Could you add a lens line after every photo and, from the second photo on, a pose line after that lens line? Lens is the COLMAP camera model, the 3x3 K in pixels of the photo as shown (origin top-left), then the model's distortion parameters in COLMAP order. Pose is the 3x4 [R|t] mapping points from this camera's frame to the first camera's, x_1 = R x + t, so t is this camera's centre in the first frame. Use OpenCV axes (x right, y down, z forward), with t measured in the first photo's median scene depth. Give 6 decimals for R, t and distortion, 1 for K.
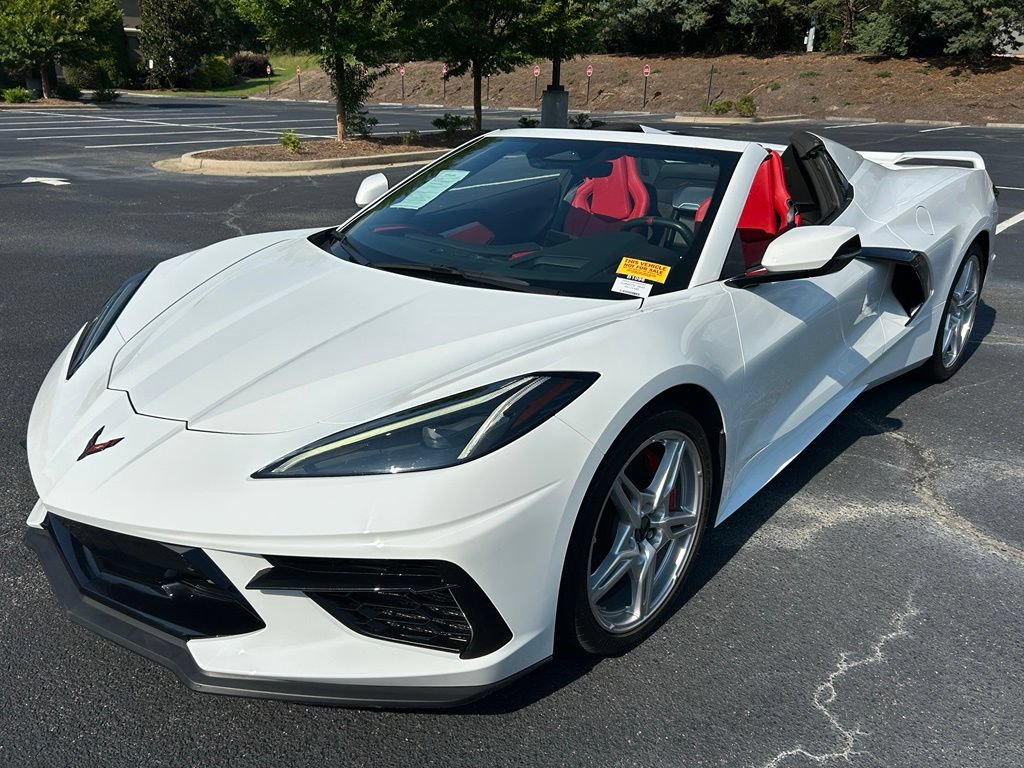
lens RADIAL K [[829.2, 0, 509.8], [0, 829.2, 379.3], [0, 0, 1]] dist [0.054932, -0.063192]
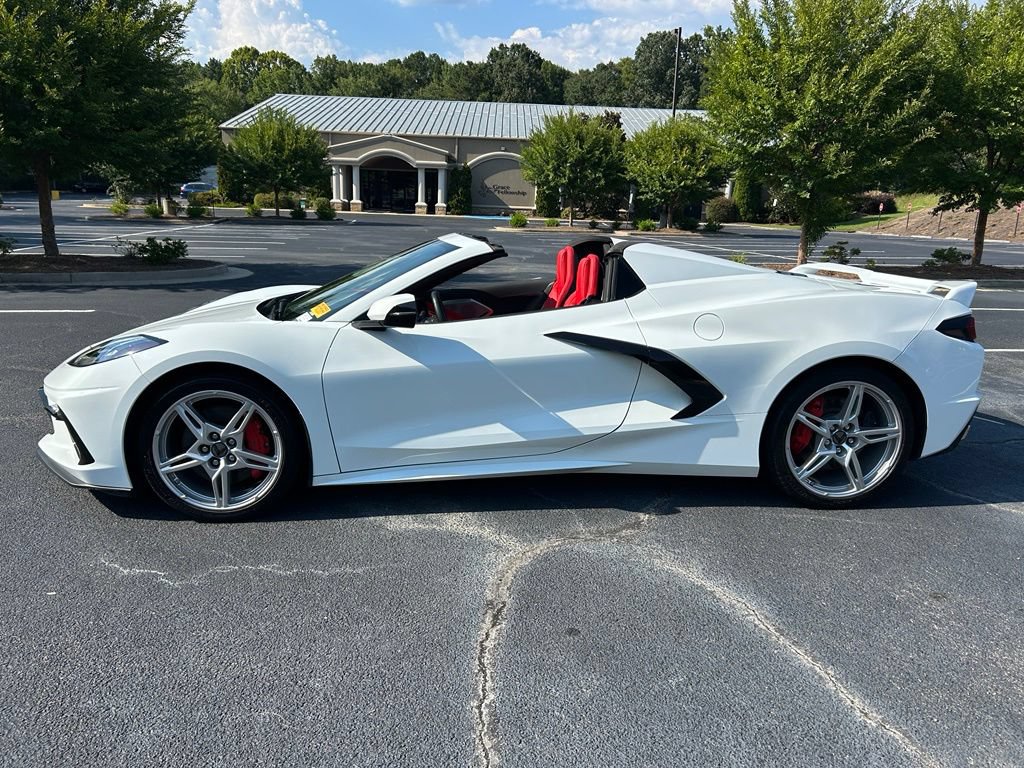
lens RADIAL K [[782.9, 0, 521.4], [0, 782.9, 381.5], [0, 0, 1]] dist [0.050689, -0.061363]
pose [[0.736816, 0.153900, -0.658344, 1.093190], [-0.242687, 0.969057, -0.045080, -0.020732], [0.631035, 0.192987, 0.751366, 0.105487]]
